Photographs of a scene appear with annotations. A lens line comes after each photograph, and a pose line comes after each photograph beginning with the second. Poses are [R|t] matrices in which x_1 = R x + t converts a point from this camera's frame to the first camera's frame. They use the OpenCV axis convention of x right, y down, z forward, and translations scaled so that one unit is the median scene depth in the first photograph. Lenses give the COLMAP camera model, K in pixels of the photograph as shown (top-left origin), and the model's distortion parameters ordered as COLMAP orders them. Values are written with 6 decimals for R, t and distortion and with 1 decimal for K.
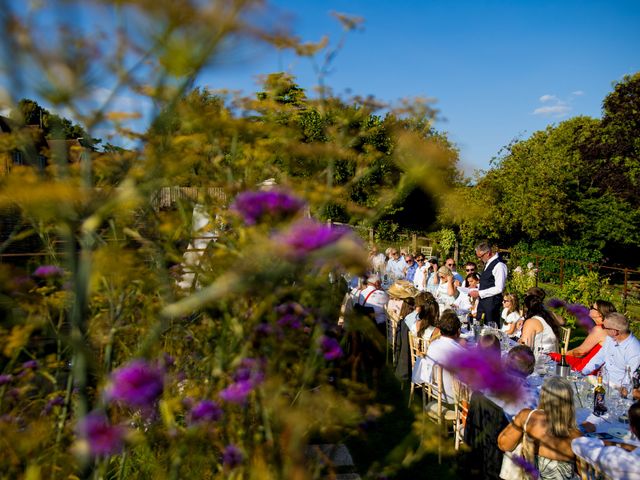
lens RADIAL K [[491.5, 0, 320.0], [0, 491.5, 240.0], [0, 0, 1]] dist [-0.044021, -0.001762]
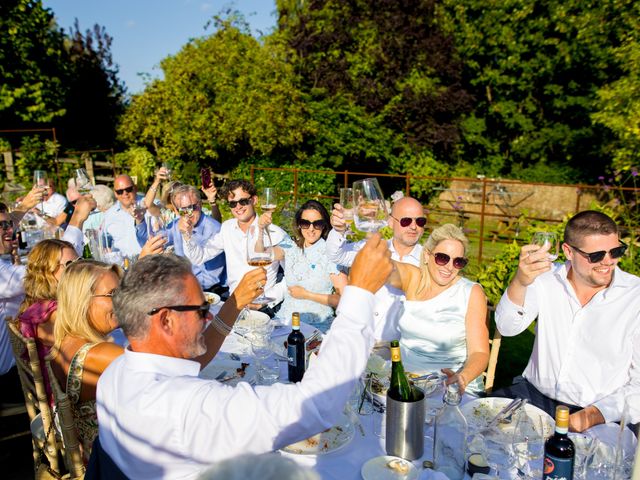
lens RADIAL K [[544.1, 0, 305.2], [0, 544.1, 268.5], [0, 0, 1]] dist [-0.043780, 0.014289]
pose [[0.809263, -0.155781, 0.566415, 0.013085], [0.054735, 0.979999, 0.191326, 0.009022], [-0.584891, -0.123831, 0.801604, 0.297384]]
